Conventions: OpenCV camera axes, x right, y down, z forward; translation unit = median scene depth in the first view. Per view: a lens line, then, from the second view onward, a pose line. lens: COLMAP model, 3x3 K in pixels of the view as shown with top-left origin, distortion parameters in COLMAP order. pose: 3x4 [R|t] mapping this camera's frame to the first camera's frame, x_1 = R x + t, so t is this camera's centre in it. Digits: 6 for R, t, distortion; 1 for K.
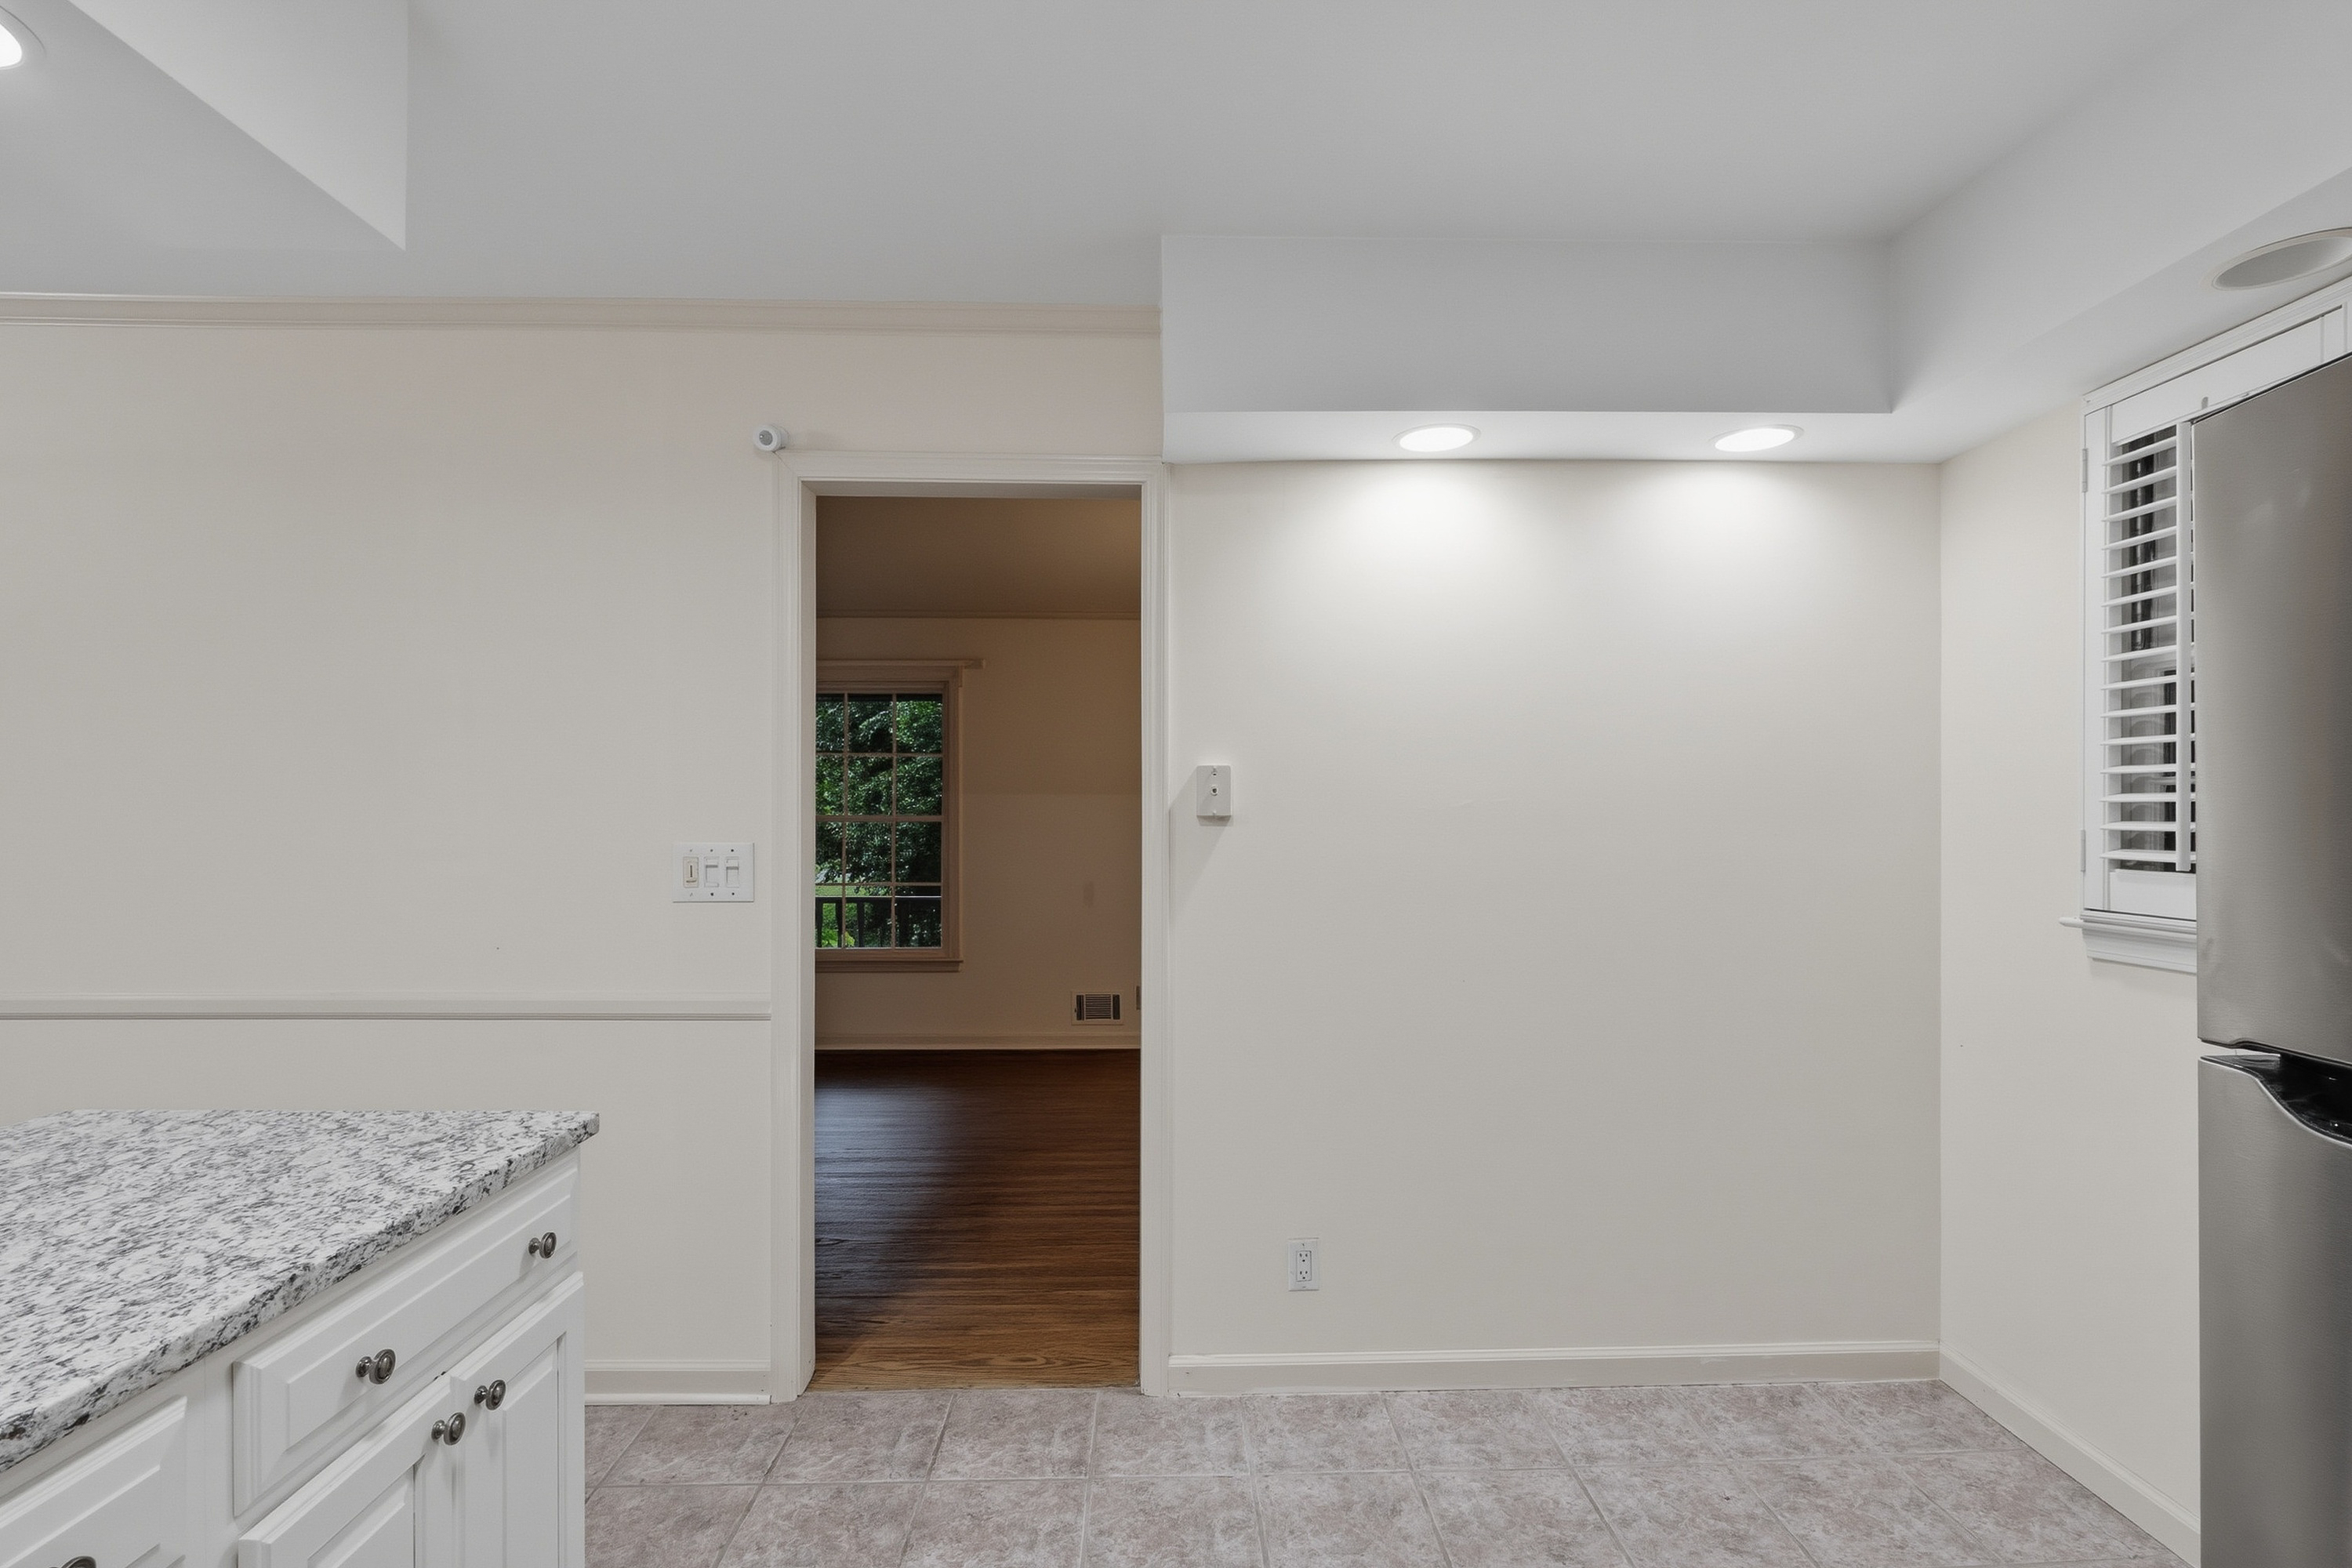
lens RADIAL K [[1081.8, 0, 1181.0], [0, 1081.8, 795.3], [0, 0, 1]] dist [-0.001262, 0.000632]
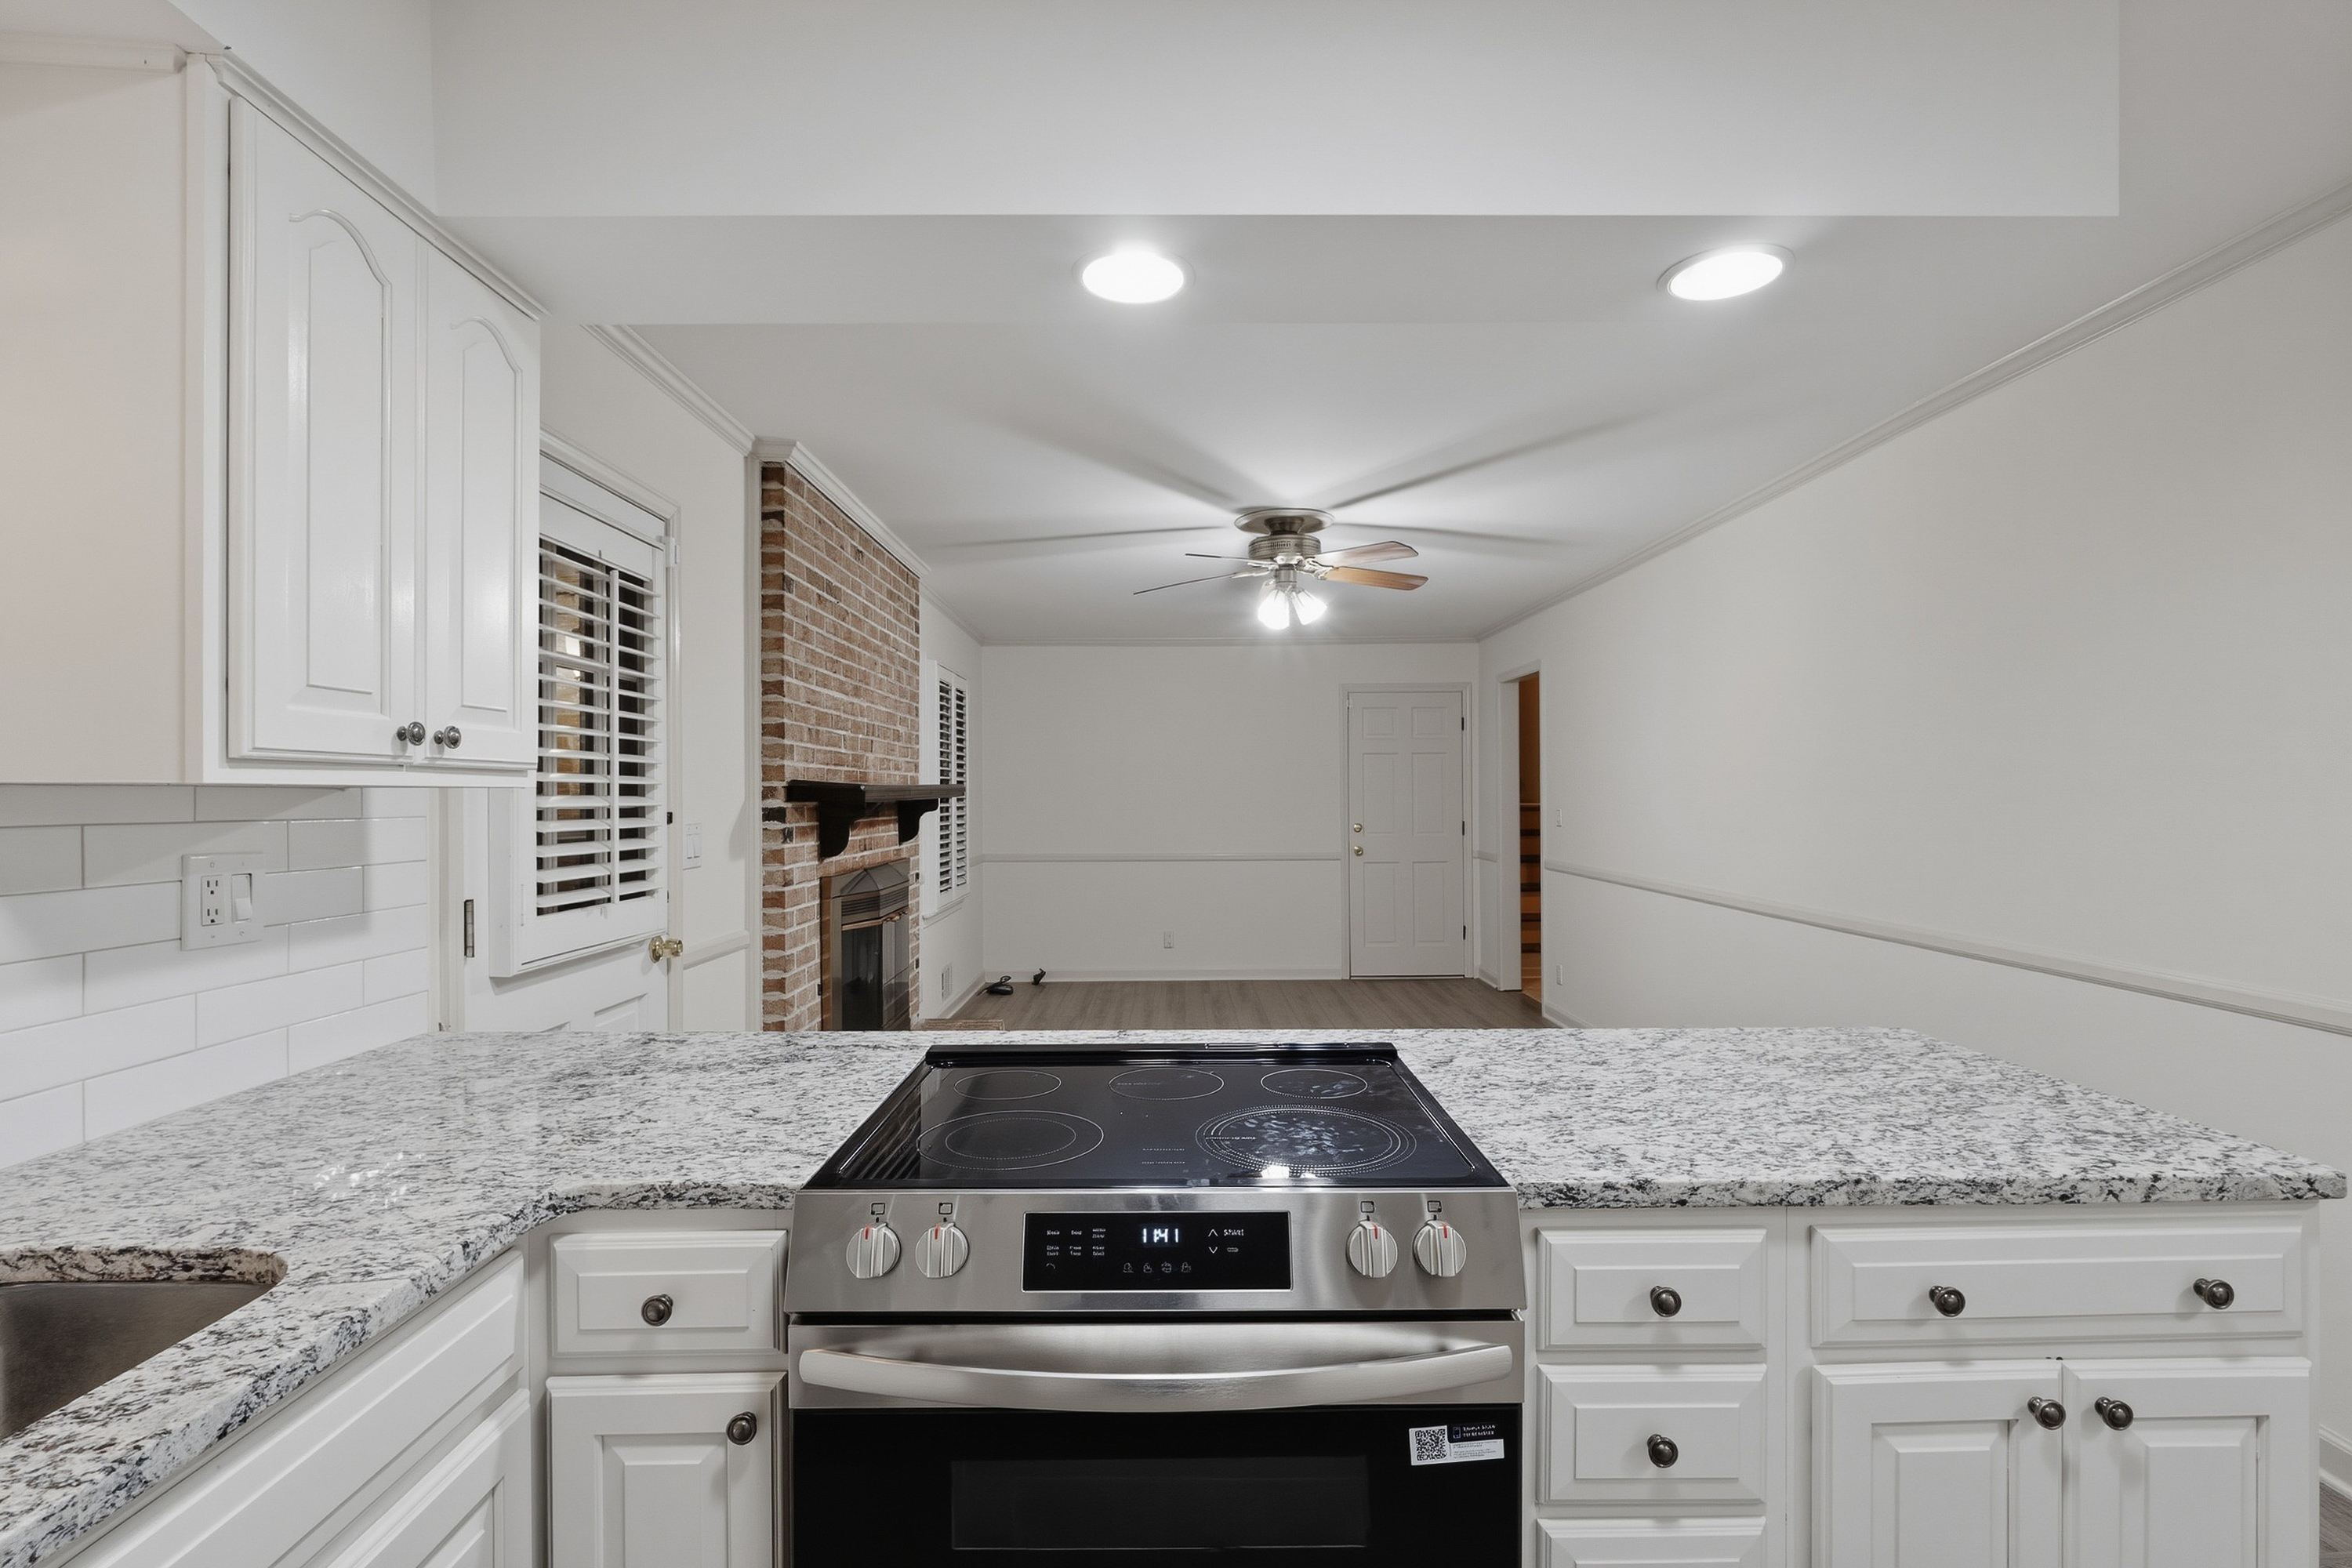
lens RADIAL K [[1079.7, 0, 1185.0], [0, 1079.7, 794.8], [0, 0, 1]] dist [-0.010474, 0.000918]
pose [[-0.004489, -0.003534, -0.999984, 0.344291], [0.021567, 0.999761, -0.003630, 0.007316], [0.999757, -0.021583, -0.004412, 0.251456]]
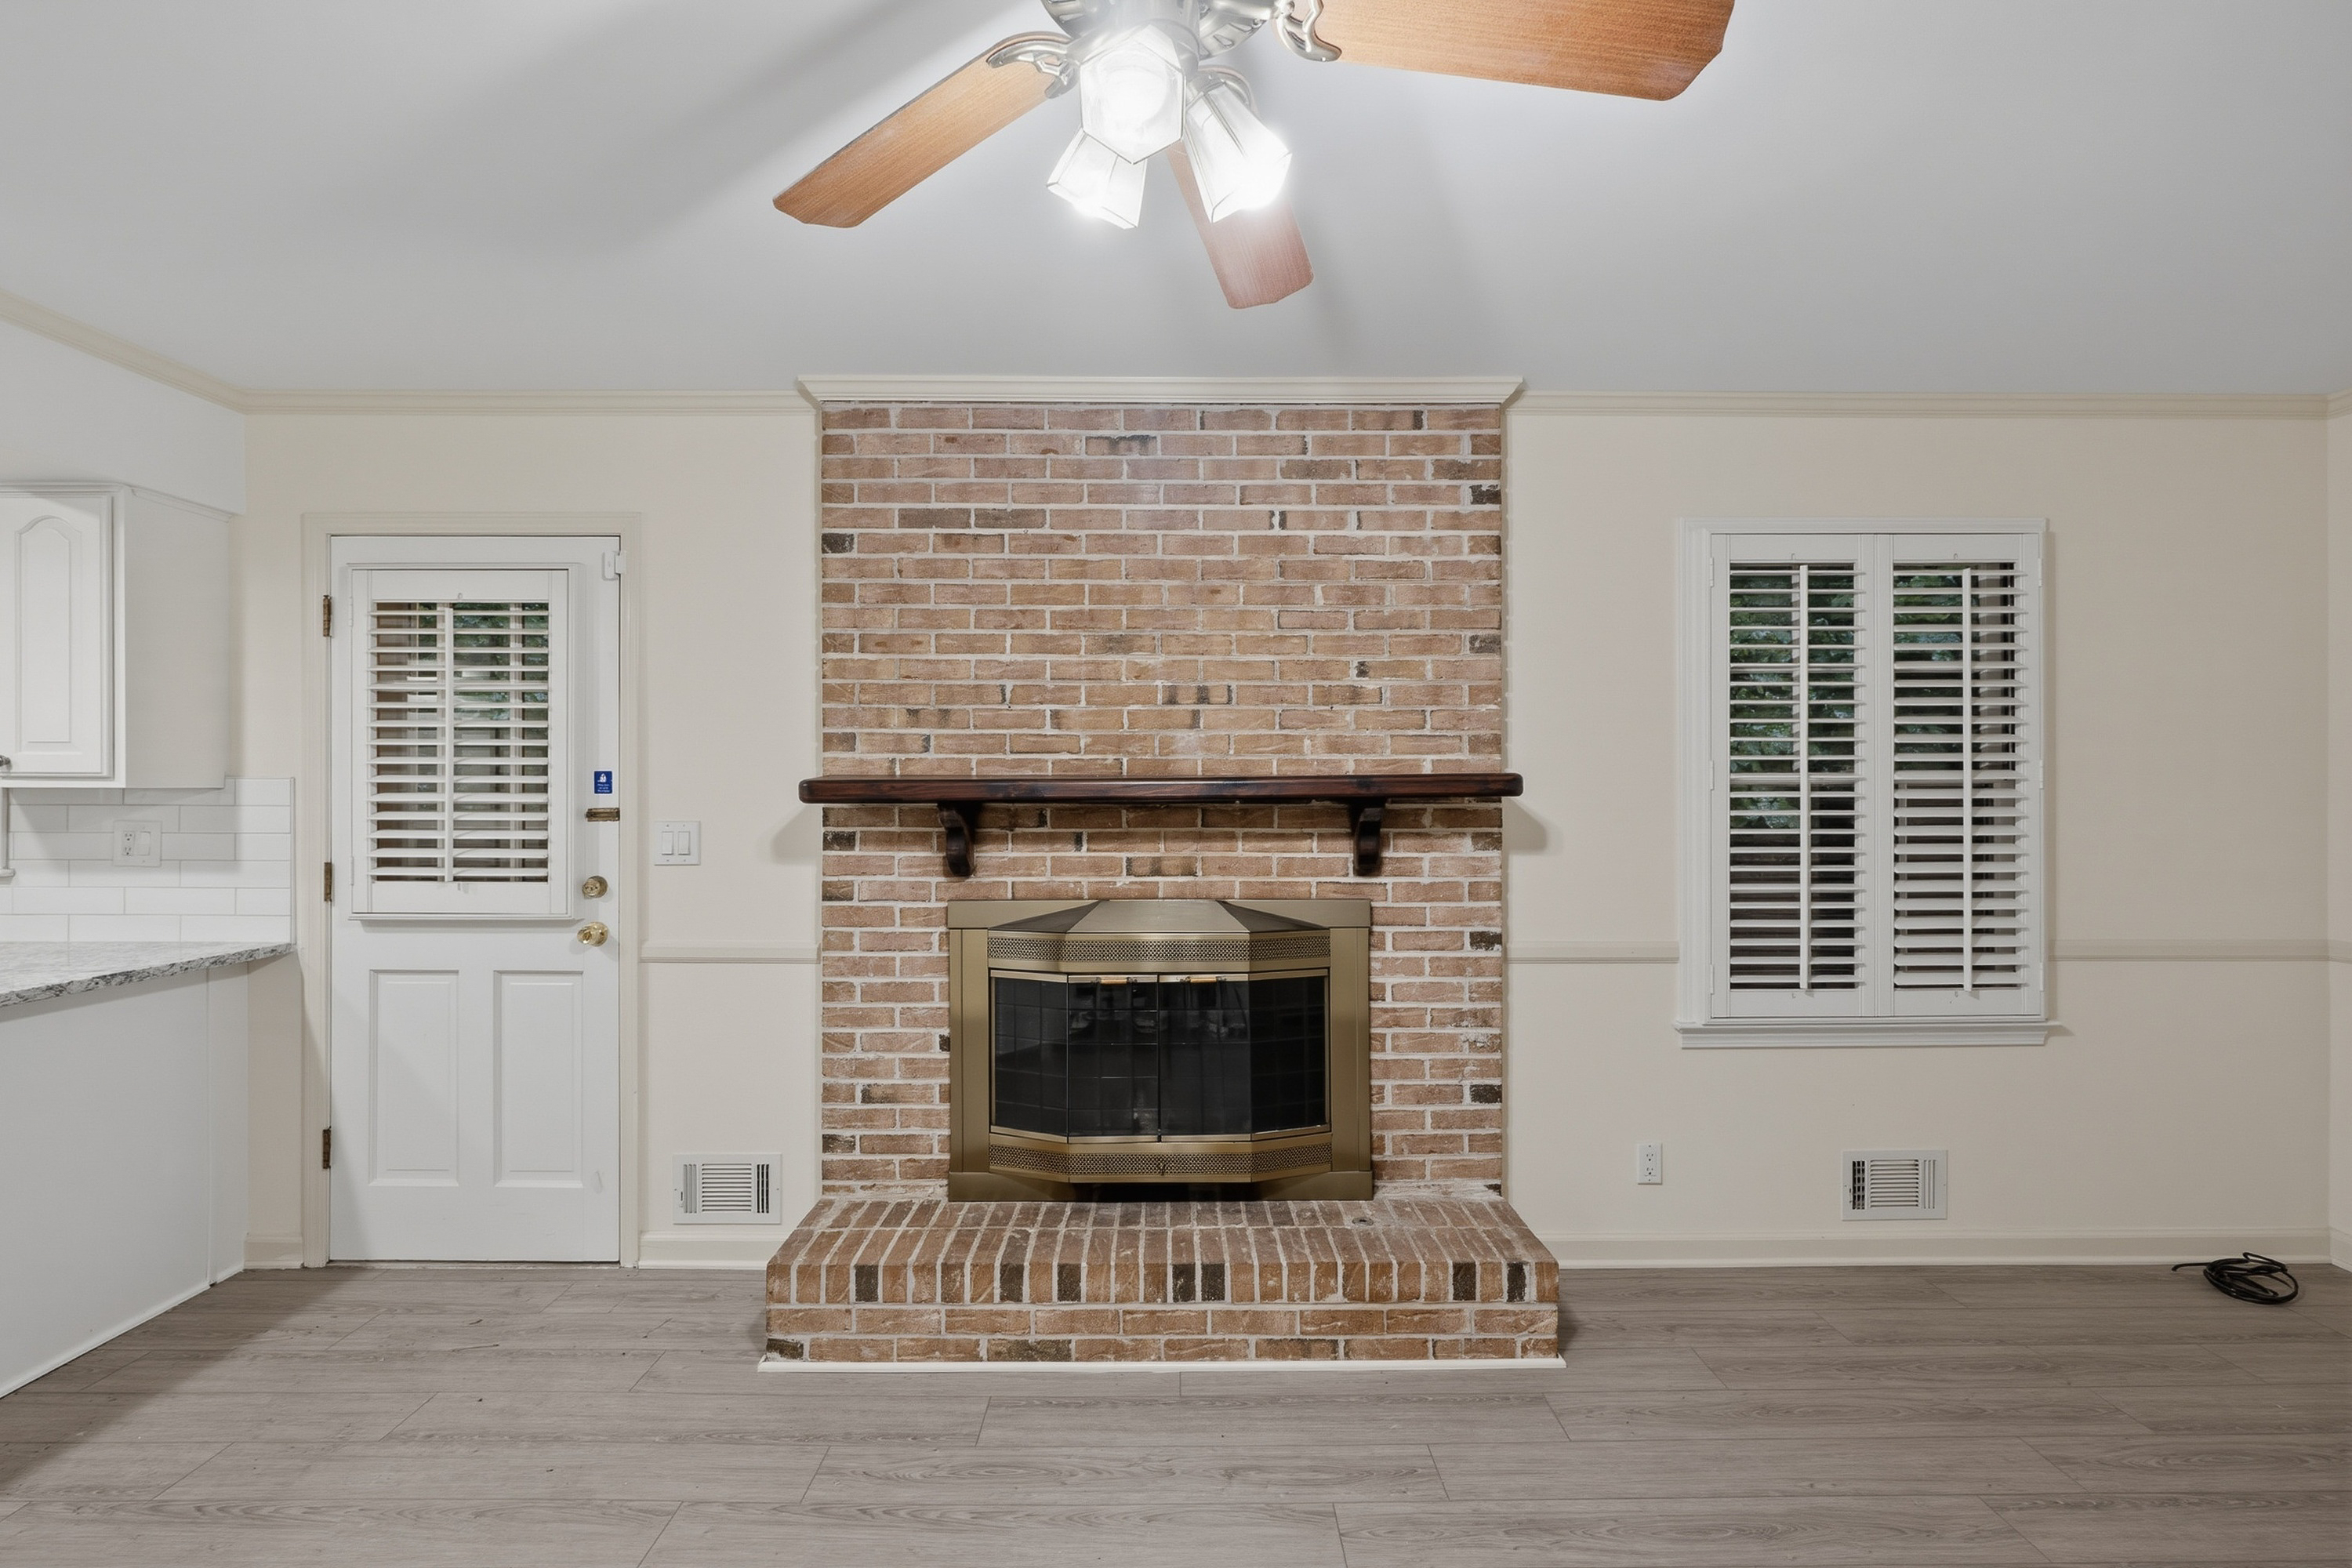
lens RADIAL K [[1080.8, 0, 1179.1], [0, 1080.8, 790.6], [0, 0, 1]] dist [0.021085, -0.026880]
pose [[-0.999875, -0.003877, 0.015360, -3.723813], [-0.004175, 0.999802, -0.019435, 0.014713], [-0.015281, -0.019497, -0.999693, 1.744461]]
